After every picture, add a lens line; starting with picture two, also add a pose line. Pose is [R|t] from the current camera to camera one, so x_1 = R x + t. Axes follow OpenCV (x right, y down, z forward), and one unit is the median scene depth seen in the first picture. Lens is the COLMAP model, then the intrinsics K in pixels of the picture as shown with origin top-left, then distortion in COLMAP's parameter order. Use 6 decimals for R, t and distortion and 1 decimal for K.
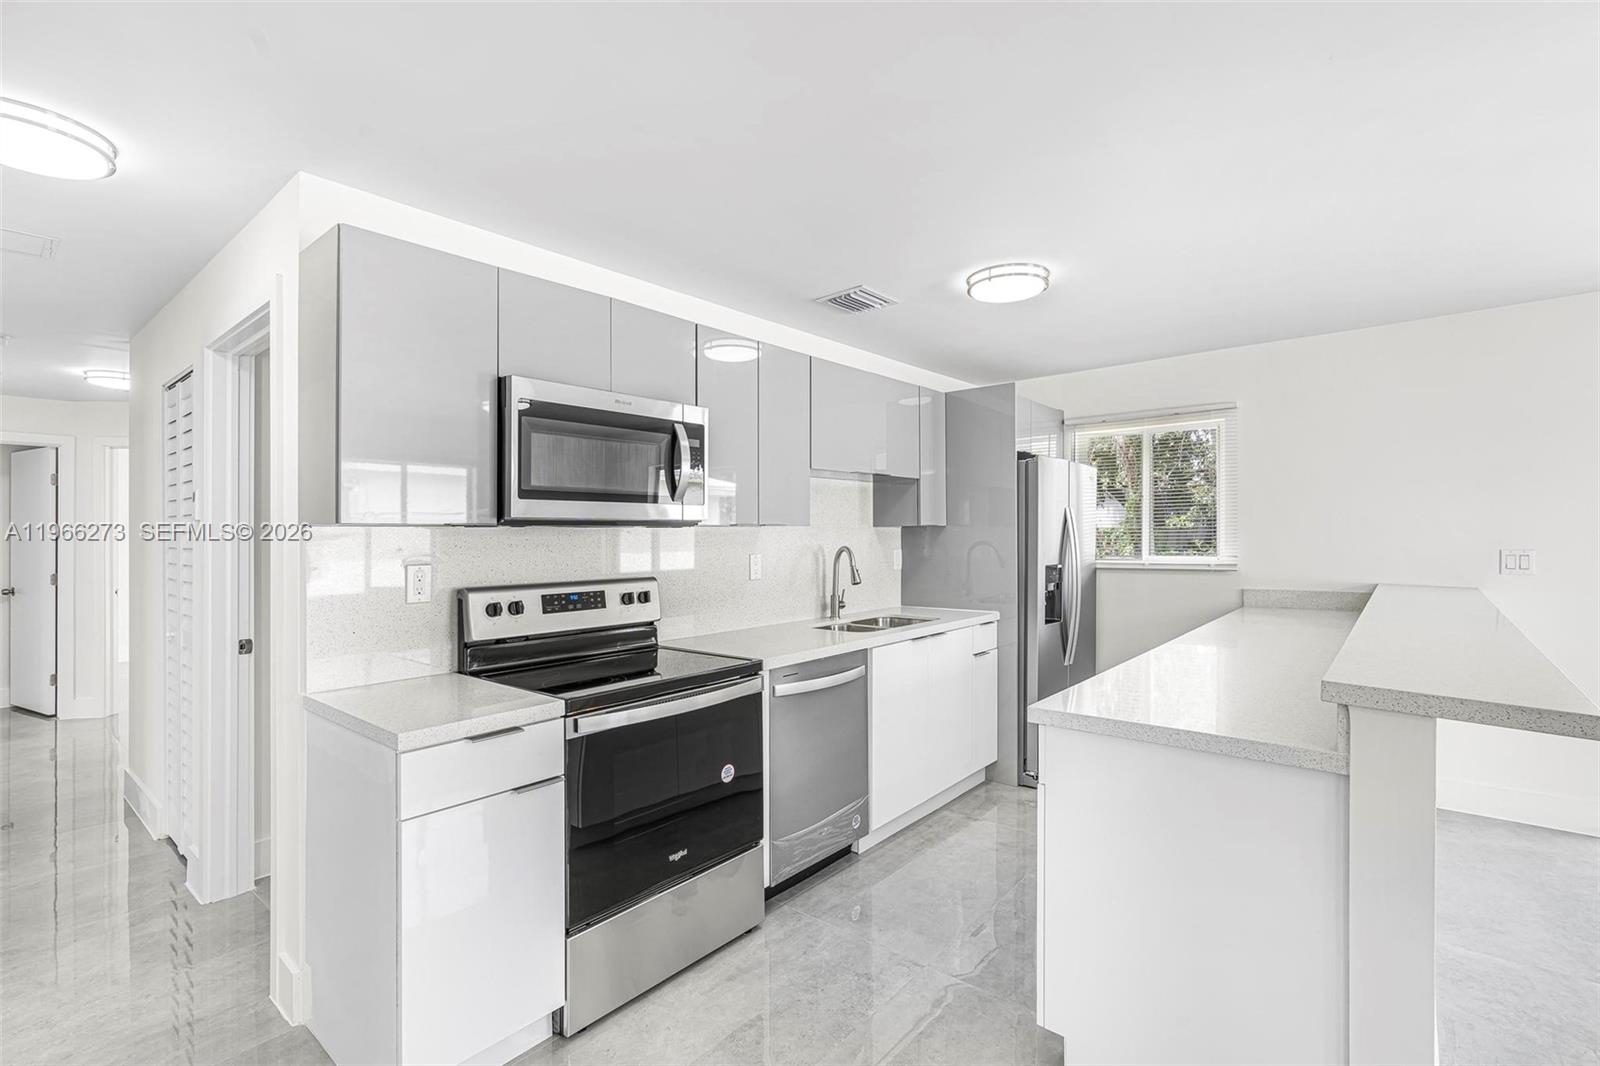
lens RADIAL K [[729.1, 0, 803.6], [0, 729.1, 526.7], [0, 0, 1]] dist [0.002347, 0.001238]
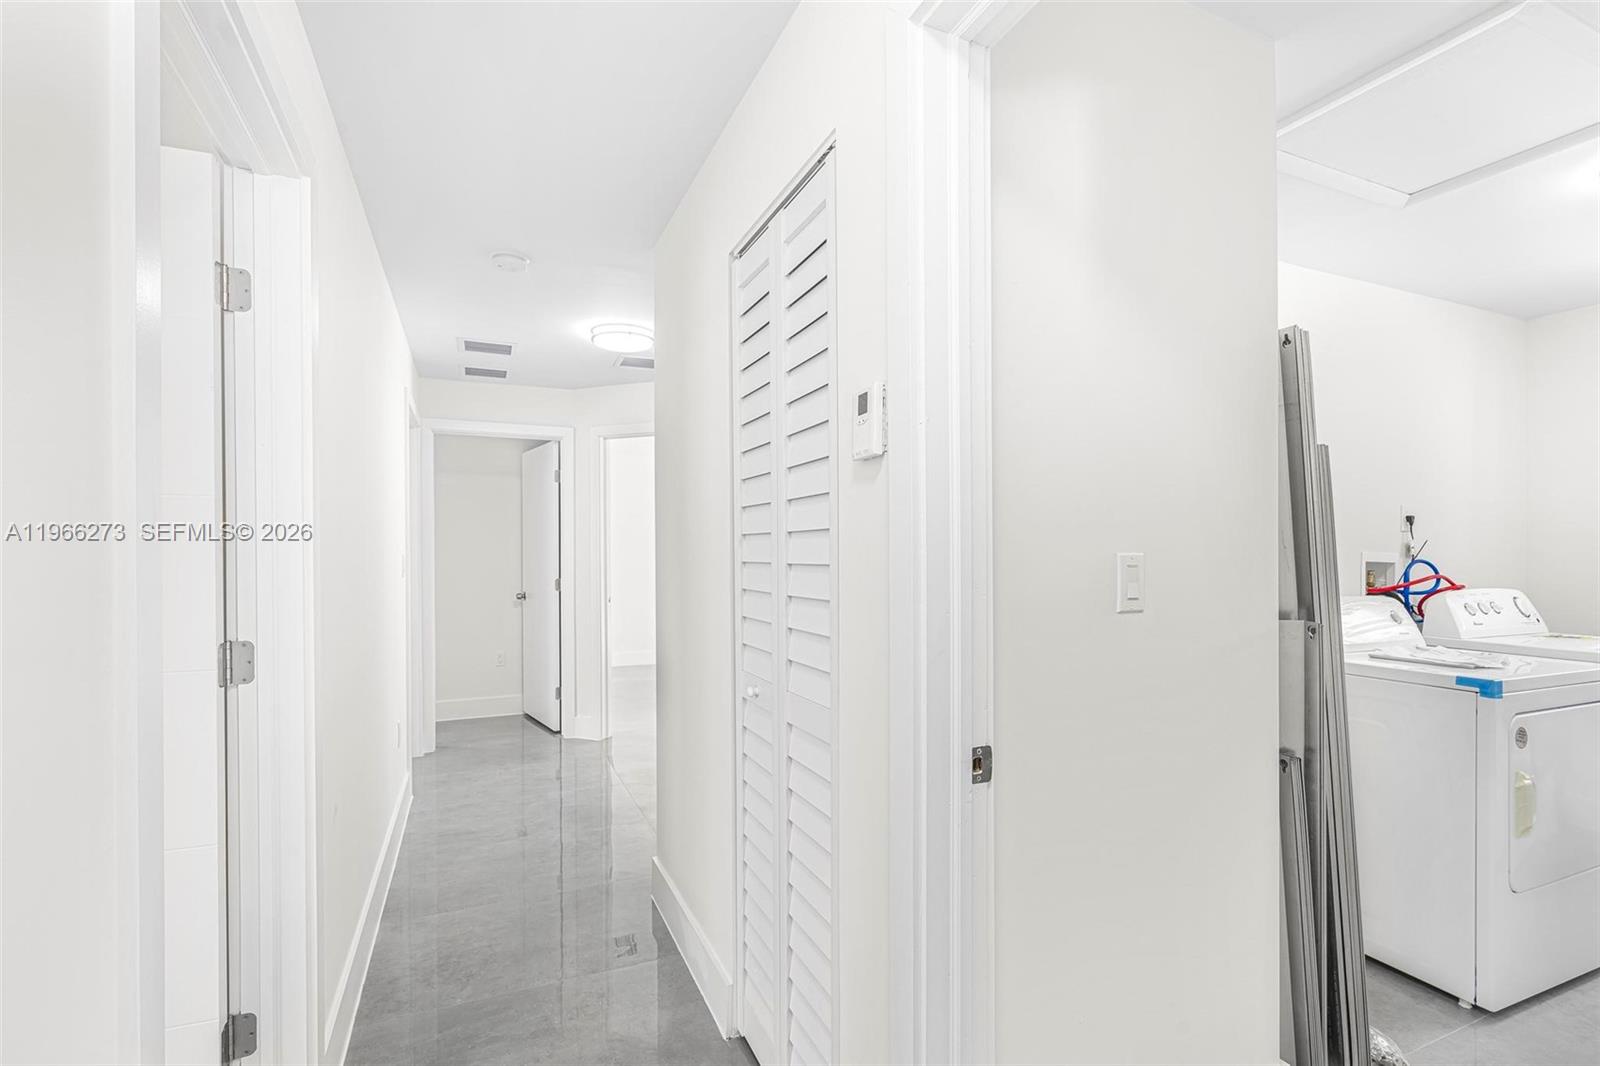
lens RADIAL K [[729.1, 0, 795.4], [0, 729.1, 538.0], [0, 0, 1]] dist [0.002347, 0.001238]
pose [[0.898110, -0.009632, -0.439665, -0.352011], [0.008066, 0.999953, -0.005431, 0.021060], [0.439696, 0.001332, 0.898146, 0.307221]]
